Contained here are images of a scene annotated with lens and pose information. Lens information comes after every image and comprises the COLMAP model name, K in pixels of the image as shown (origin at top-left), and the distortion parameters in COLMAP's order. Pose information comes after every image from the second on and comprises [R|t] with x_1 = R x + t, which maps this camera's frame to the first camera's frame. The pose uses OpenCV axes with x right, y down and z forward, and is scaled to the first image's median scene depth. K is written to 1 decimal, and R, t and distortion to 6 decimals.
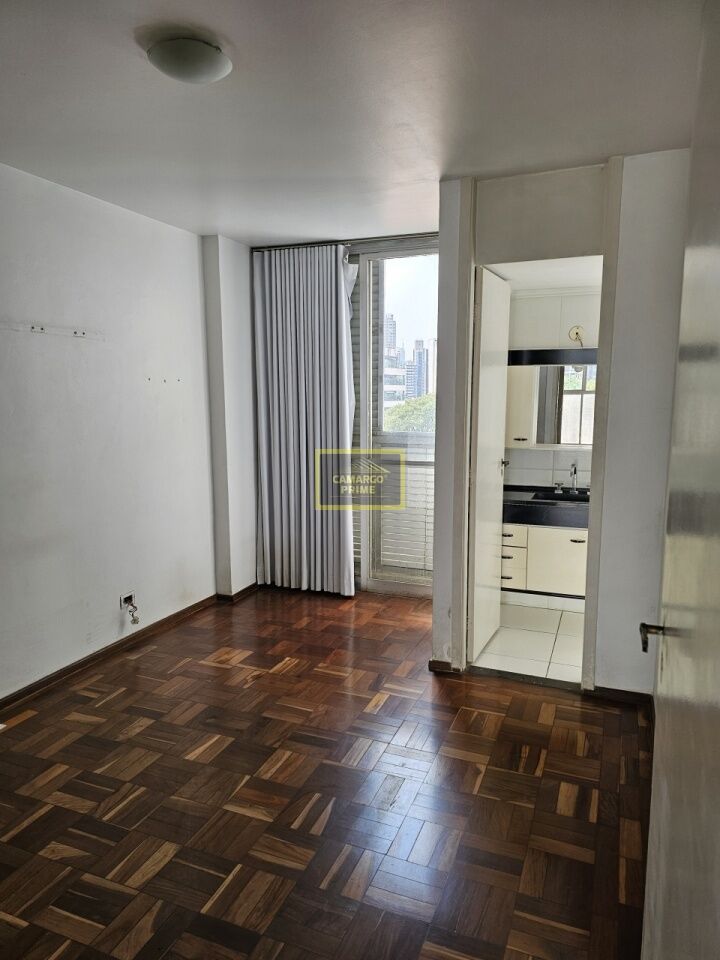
lens RADIAL K [[644.2, 0, 368.3], [0, 644.2, 478.4], [0, 0, 1]] dist [0.038606, -0.023790]
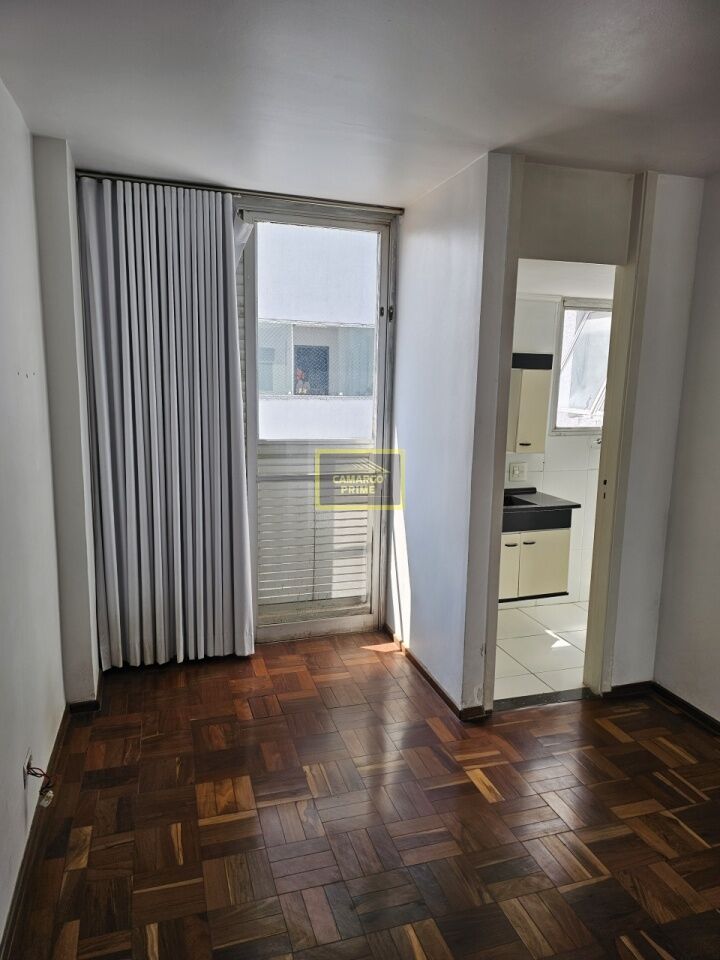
lens RADIAL K [[644.2, 0, 361.3], [0, 644.2, 473.5], [0, 0, 1]] dist [0.038606, -0.023790]
pose [[0.771913, -0.075369, 0.631245, -0.461115], [0.063689, 0.997120, 0.041172, -0.067262], [-0.632530, 0.008422, 0.774490, 0.359589]]
